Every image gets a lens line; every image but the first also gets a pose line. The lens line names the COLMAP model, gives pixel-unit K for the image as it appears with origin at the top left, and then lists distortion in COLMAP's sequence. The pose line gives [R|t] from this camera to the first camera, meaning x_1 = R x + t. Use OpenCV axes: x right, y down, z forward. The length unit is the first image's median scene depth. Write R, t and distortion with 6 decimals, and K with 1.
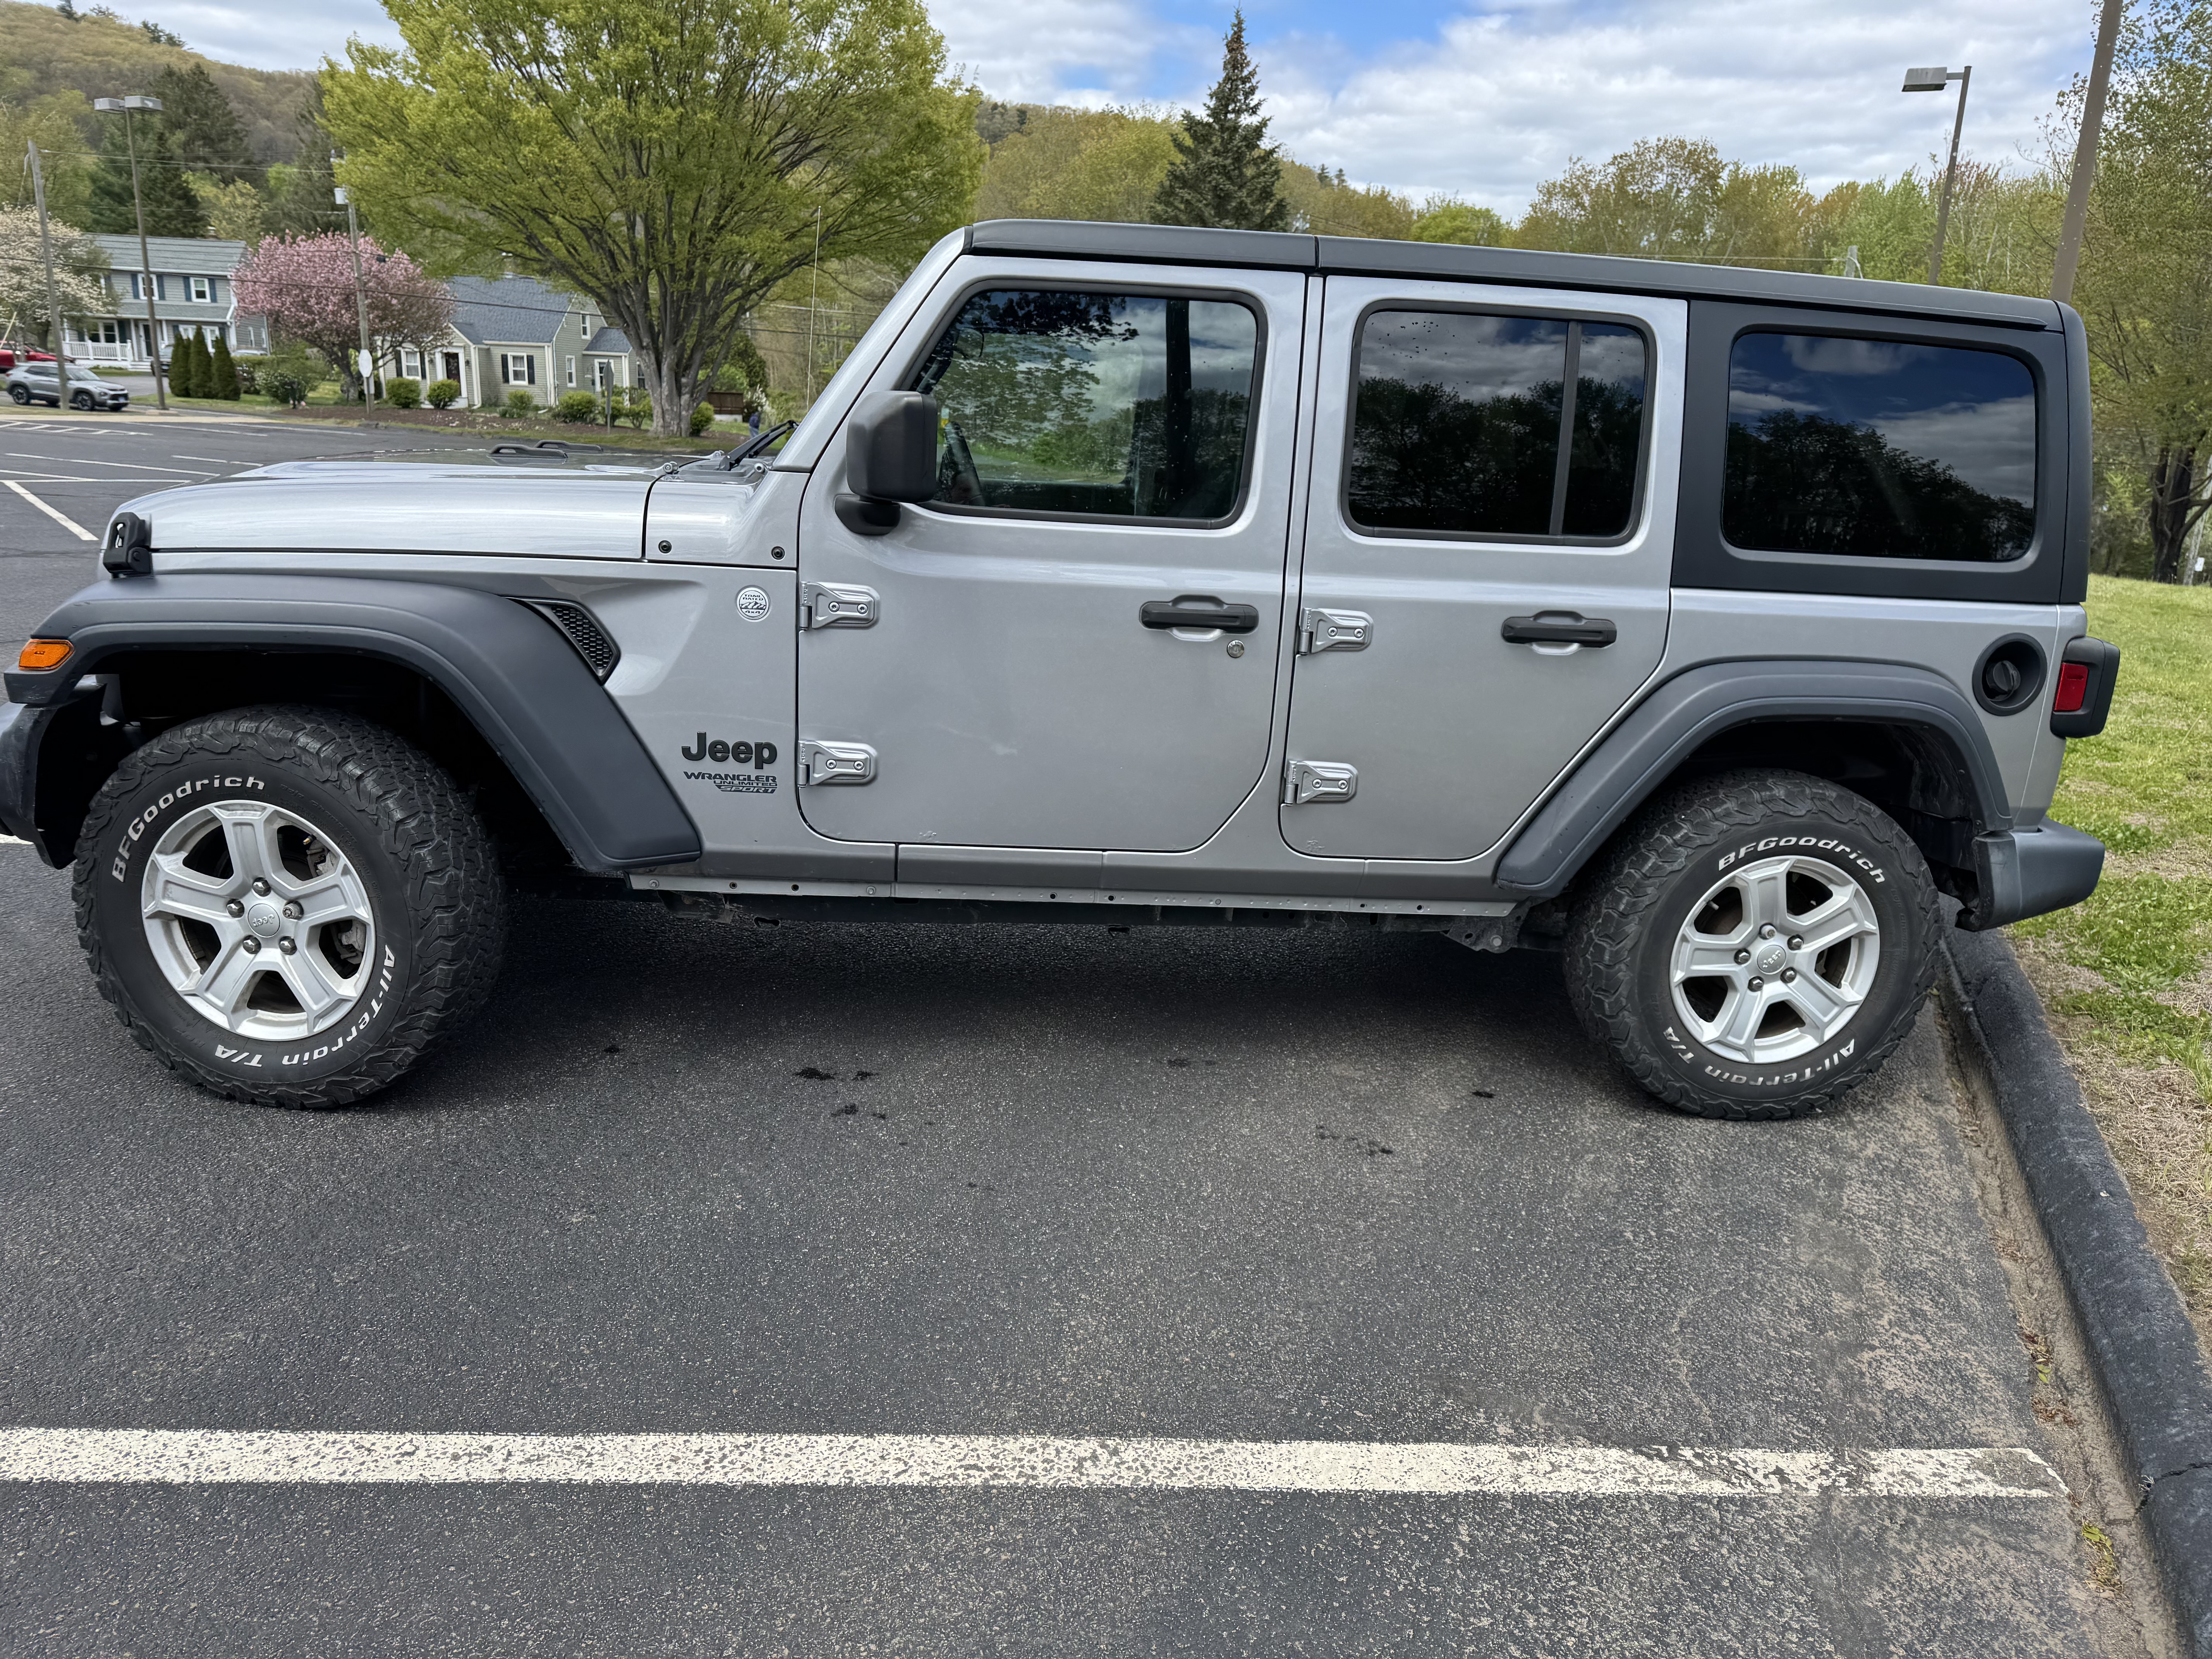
lens RADIAL K [[1562.8, 0, 1108.5], [0, 1562.8, 842.3], [0, 0, 1]] dist [0.034884, -0.042691]
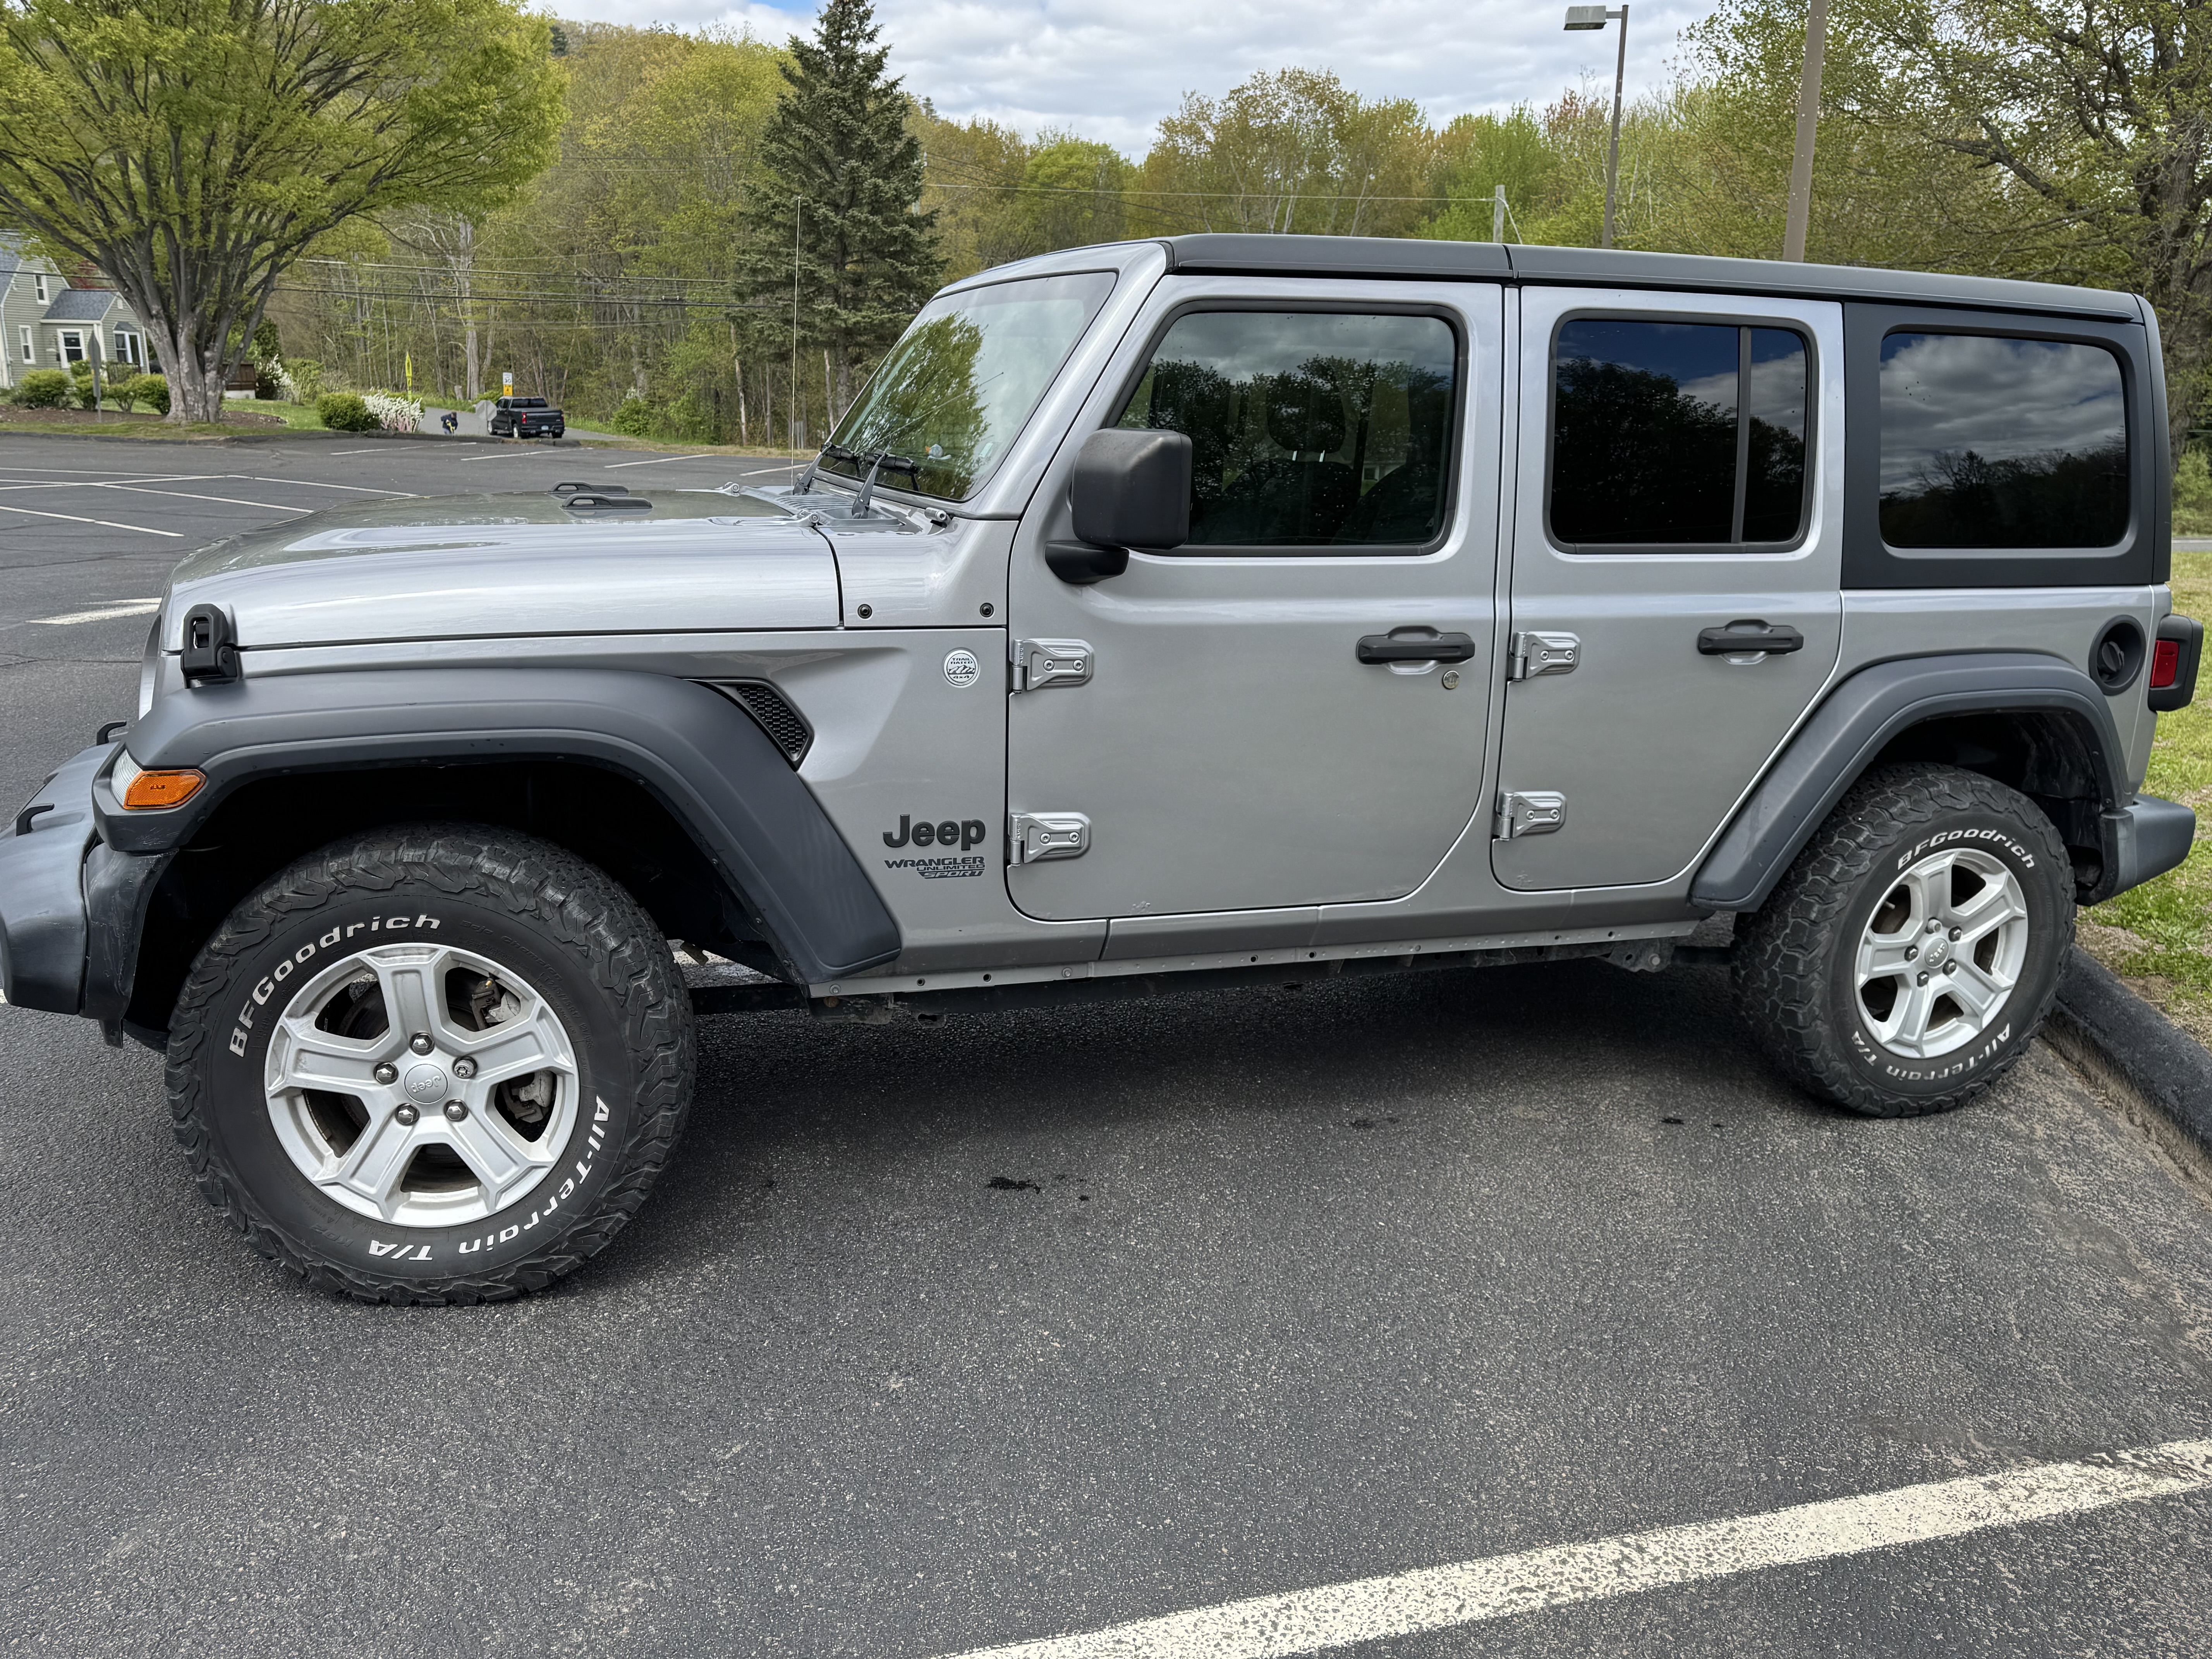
lens RADIAL K [[1757.1, 0, 1092.0], [0, 1757.1, 829.4], [0, 0, 1]] dist [0.039248, -0.048461]
pose [[0.974793, -0.081781, 0.207582, -0.337557], [0.084222, 0.996443, -0.002931, -0.046777], [-0.206604, 0.020341, 0.978213, 0.008201]]
